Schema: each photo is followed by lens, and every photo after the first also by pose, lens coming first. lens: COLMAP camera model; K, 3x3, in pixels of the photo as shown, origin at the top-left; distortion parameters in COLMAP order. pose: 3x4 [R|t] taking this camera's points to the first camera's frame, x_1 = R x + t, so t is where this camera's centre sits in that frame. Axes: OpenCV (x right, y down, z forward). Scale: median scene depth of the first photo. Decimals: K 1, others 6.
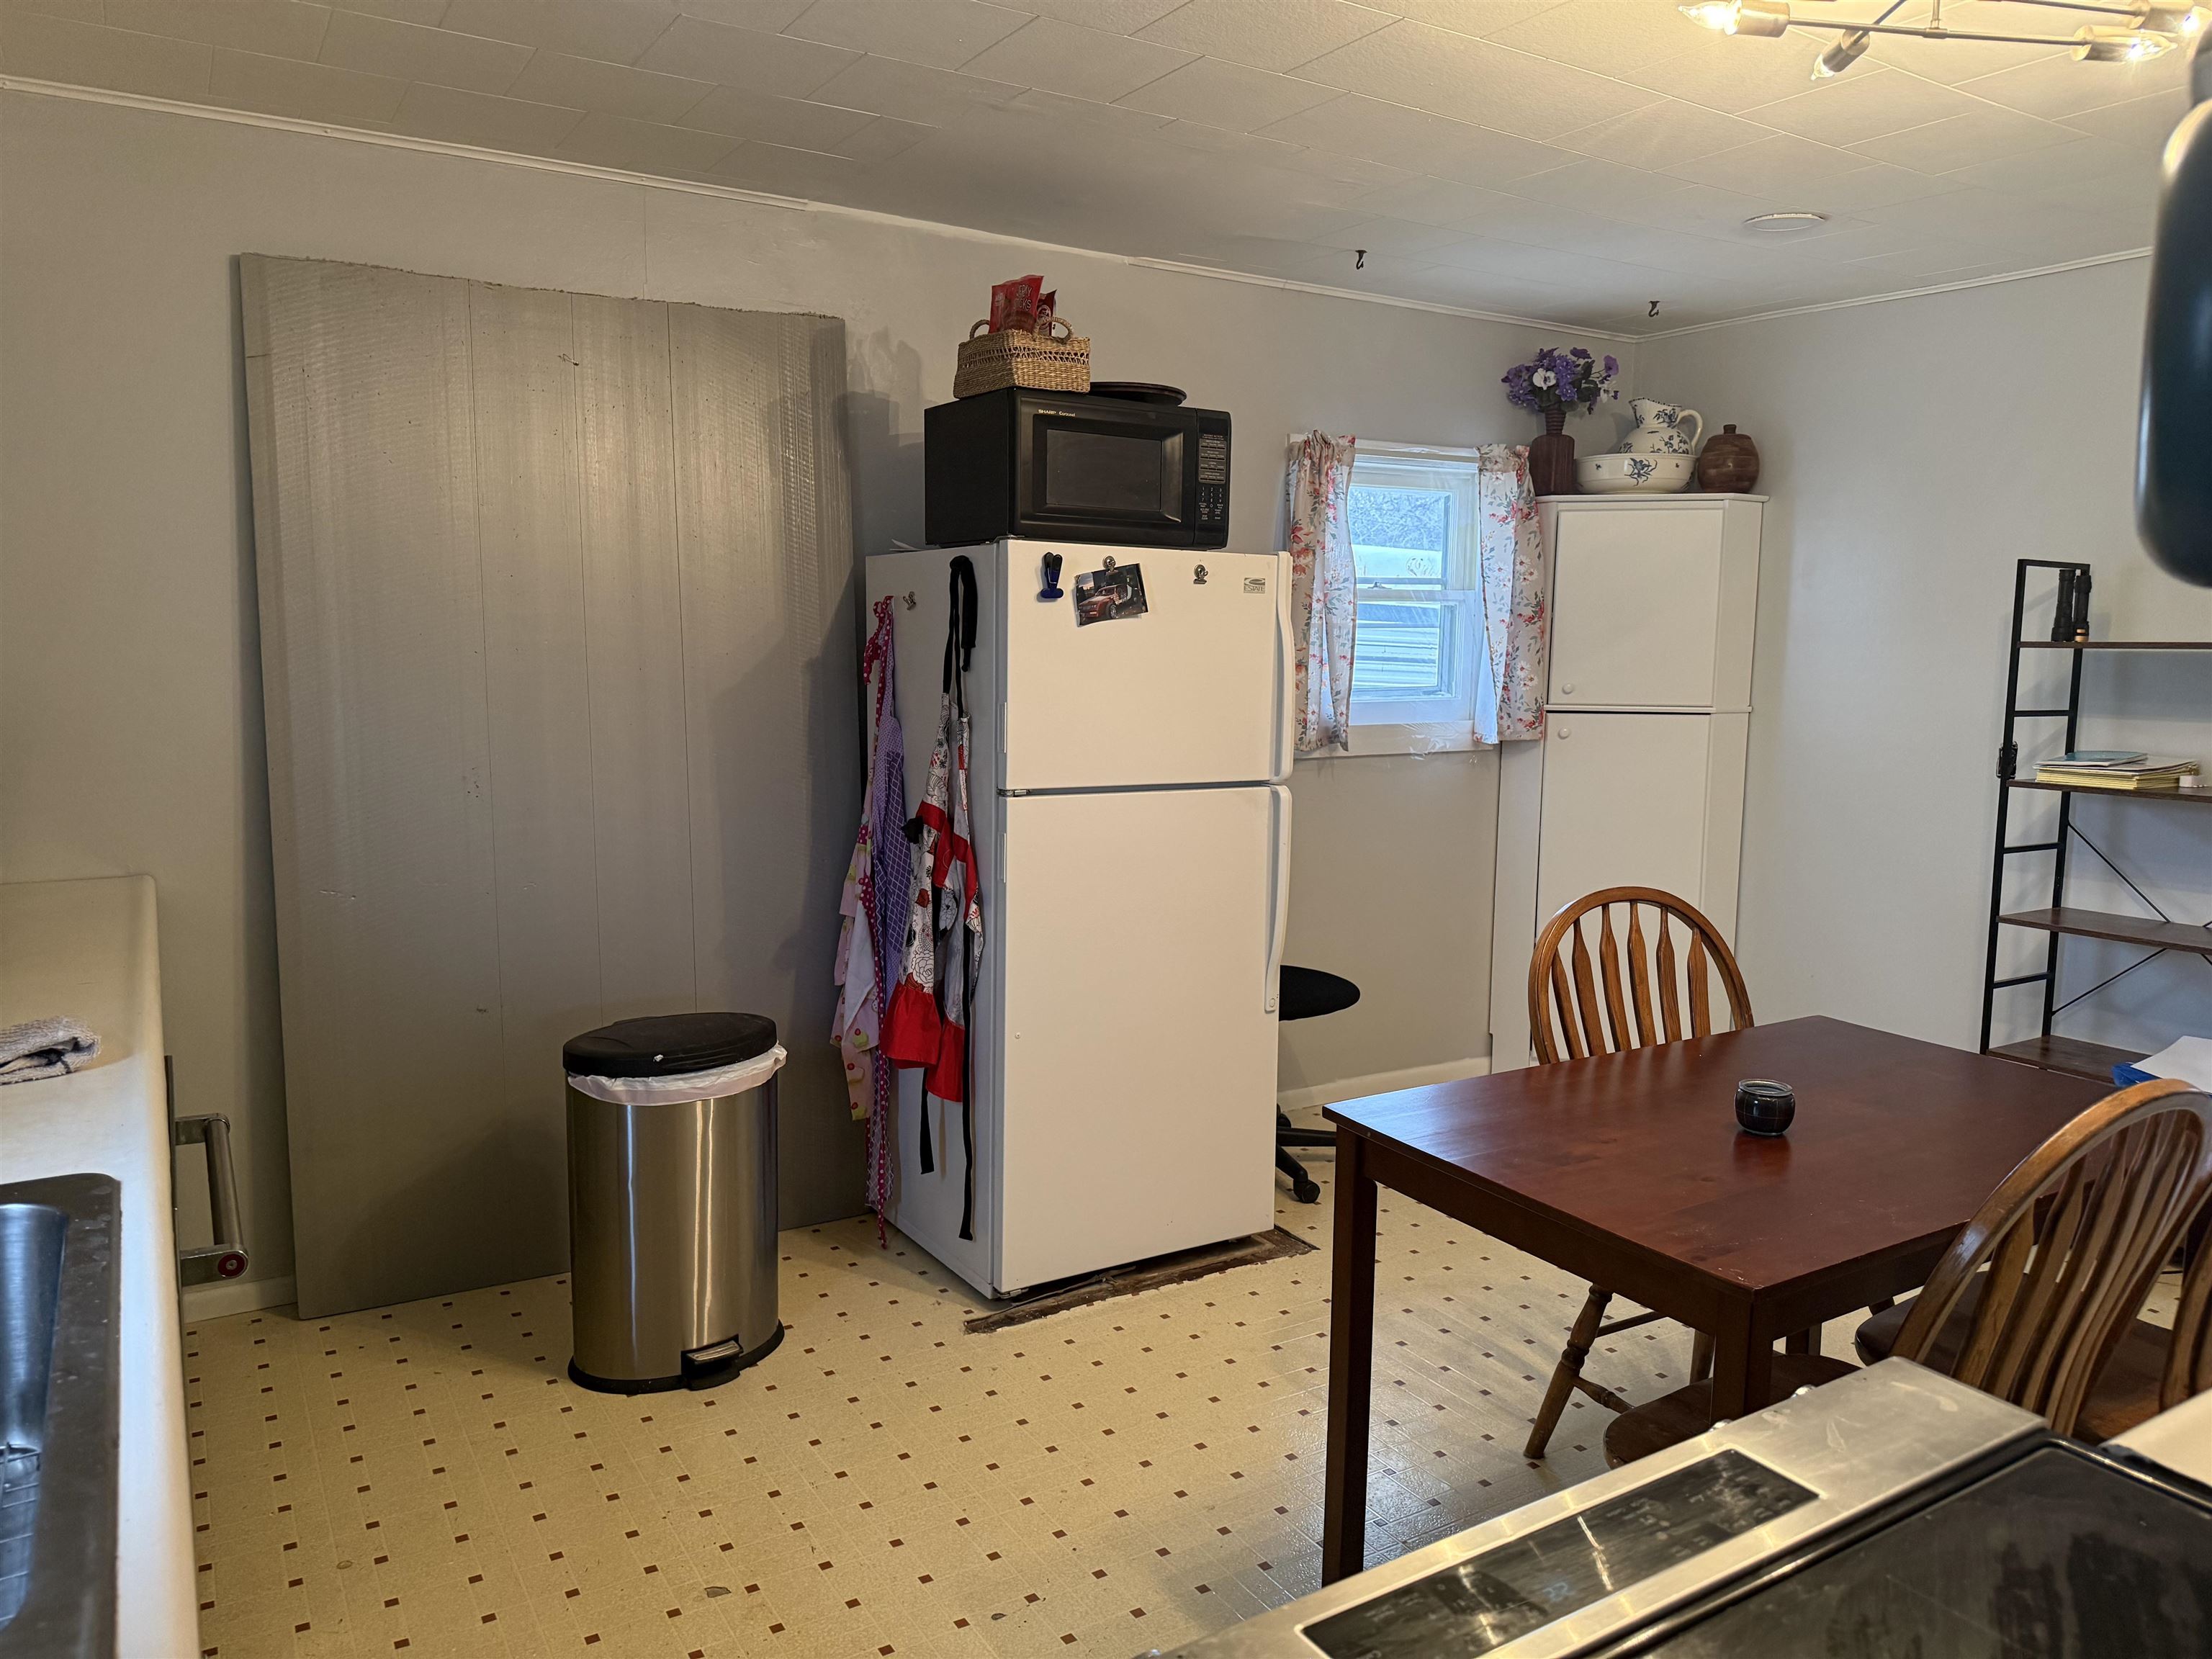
lens RADIAL K [[1535.3, 0, 1106.0], [0, 1535.3, 829.5], [0, 0, 1]] dist [0.188885, -0.000024]
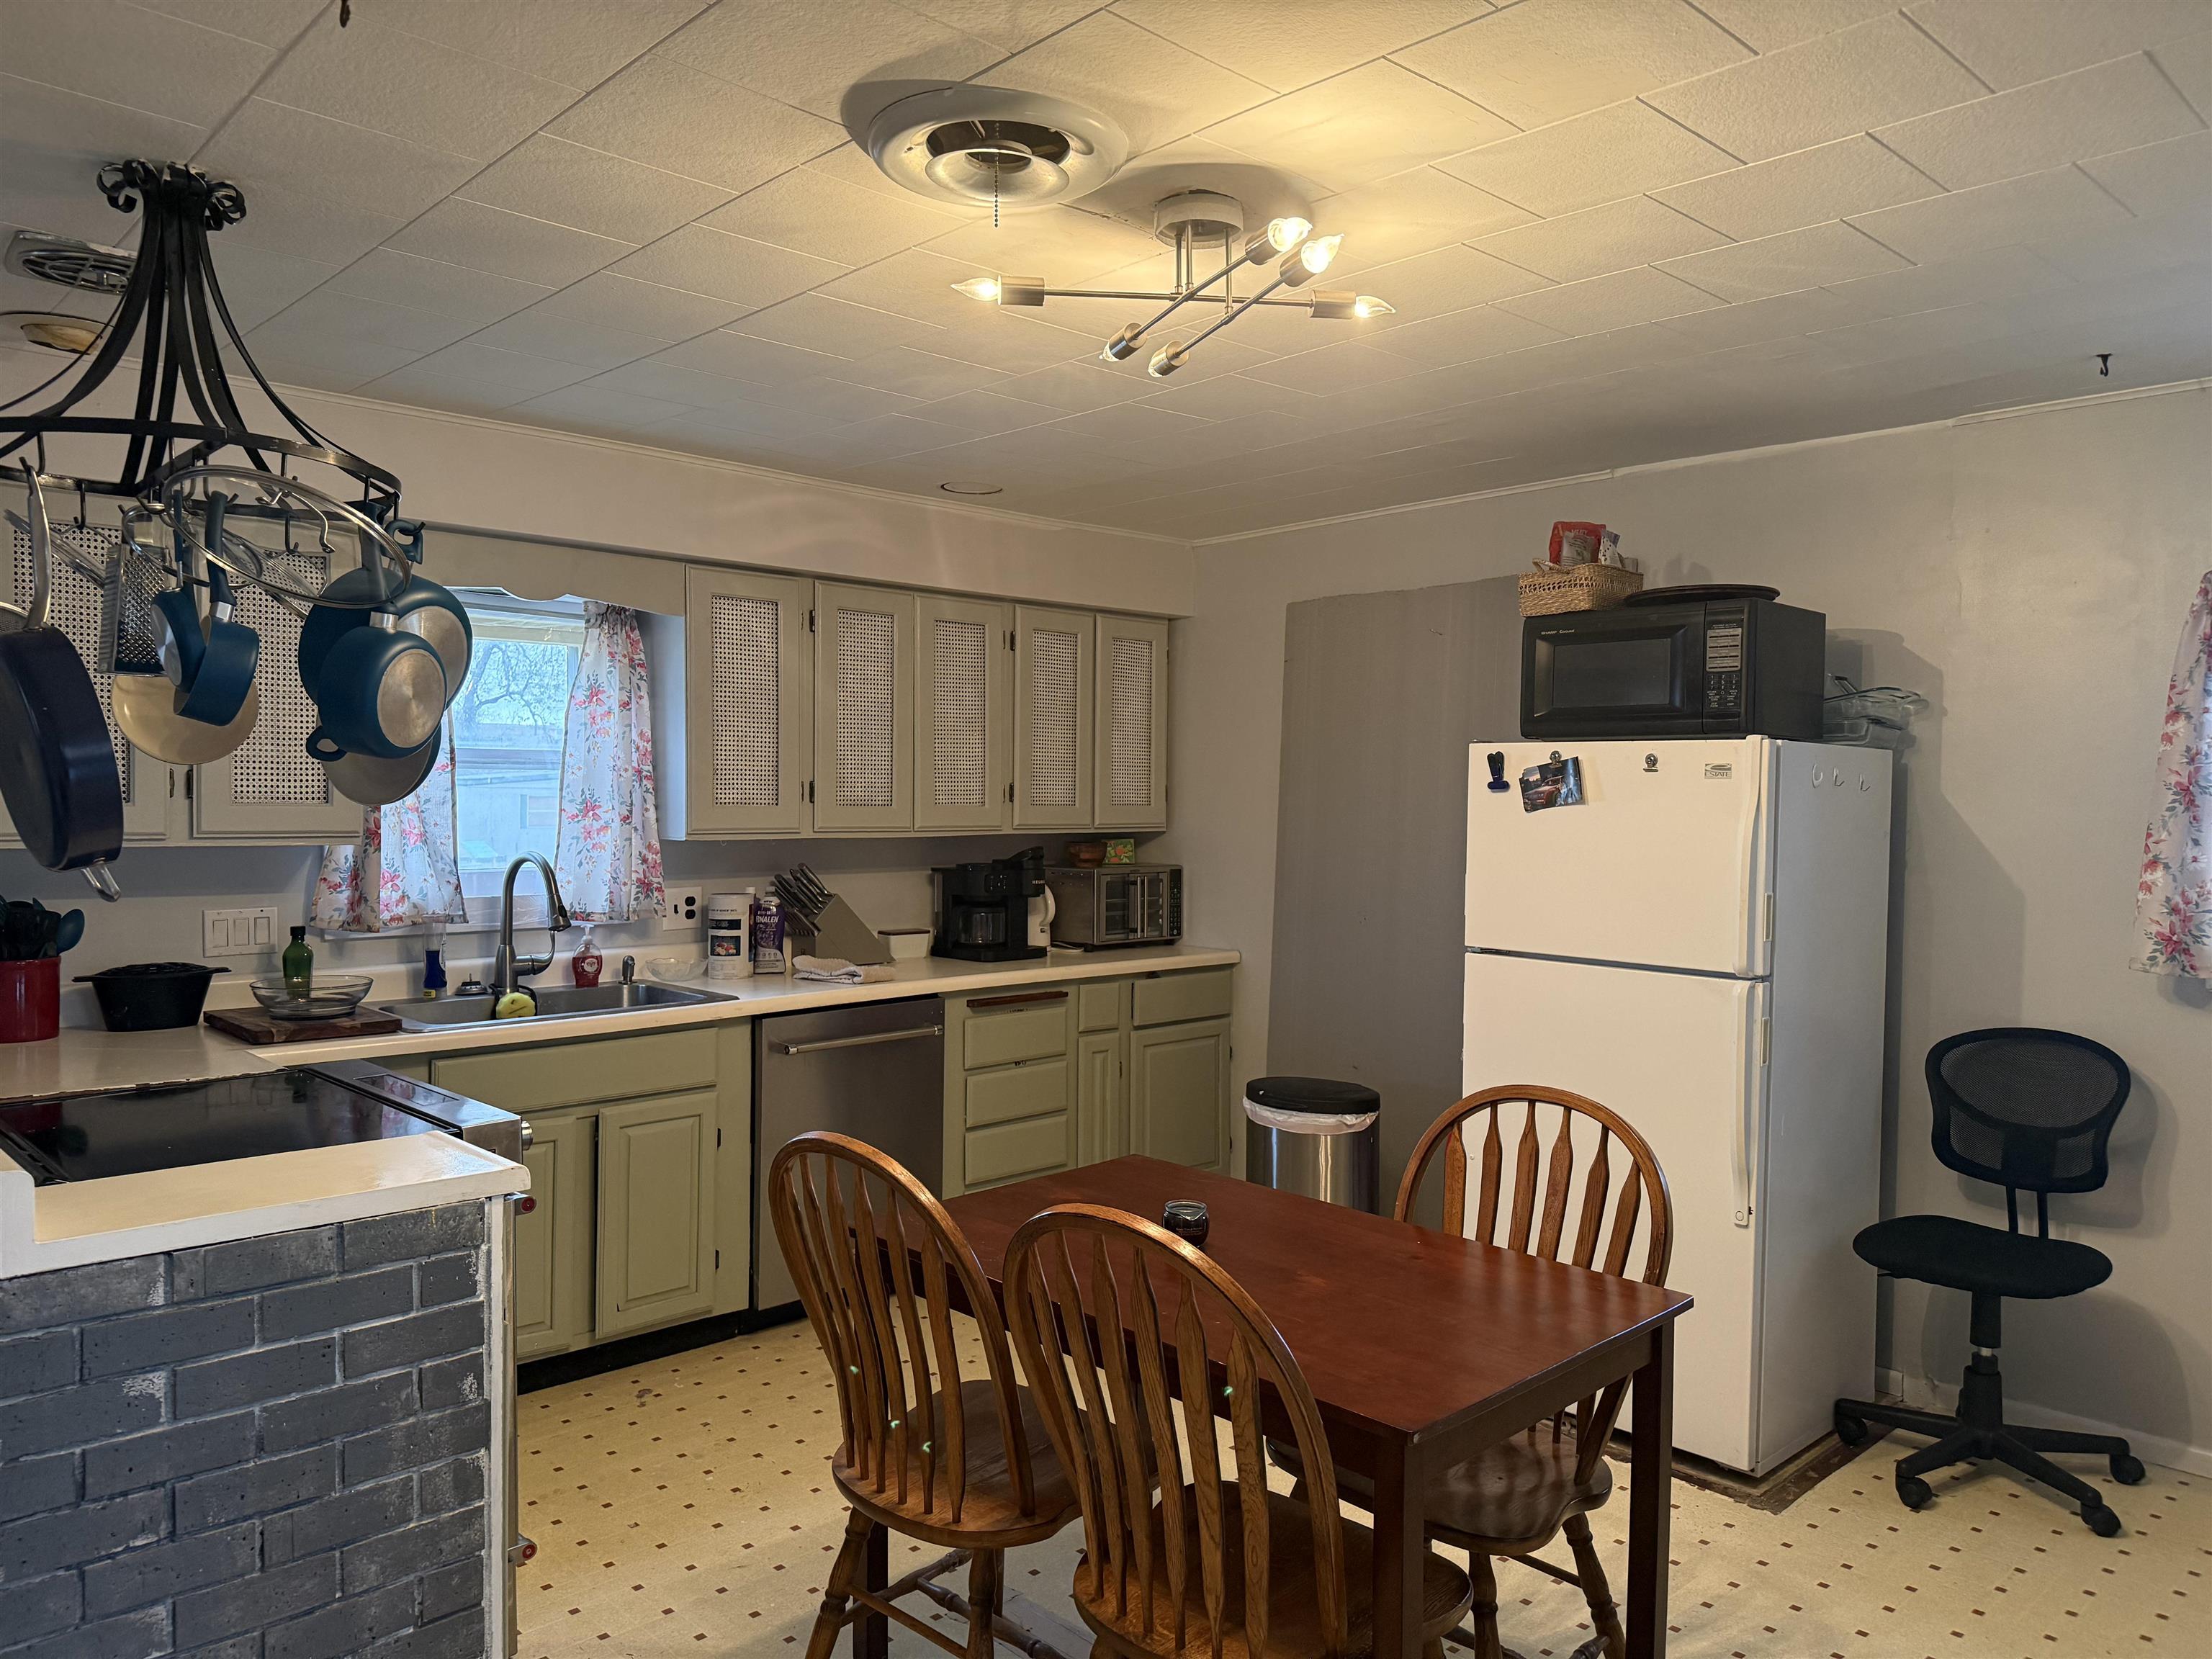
lens RADIAL K [[1565.8, 0, 1106.0], [0, 1565.8, 829.5], [0, 0, 1]] dist [0.052729, 0.000388]
pose [[0.191804, 0.012943, -0.981348, 1.083475], [-0.124261, 0.992186, -0.011201, -0.066900], [0.973535, 0.124092, 0.191913, 0.470468]]
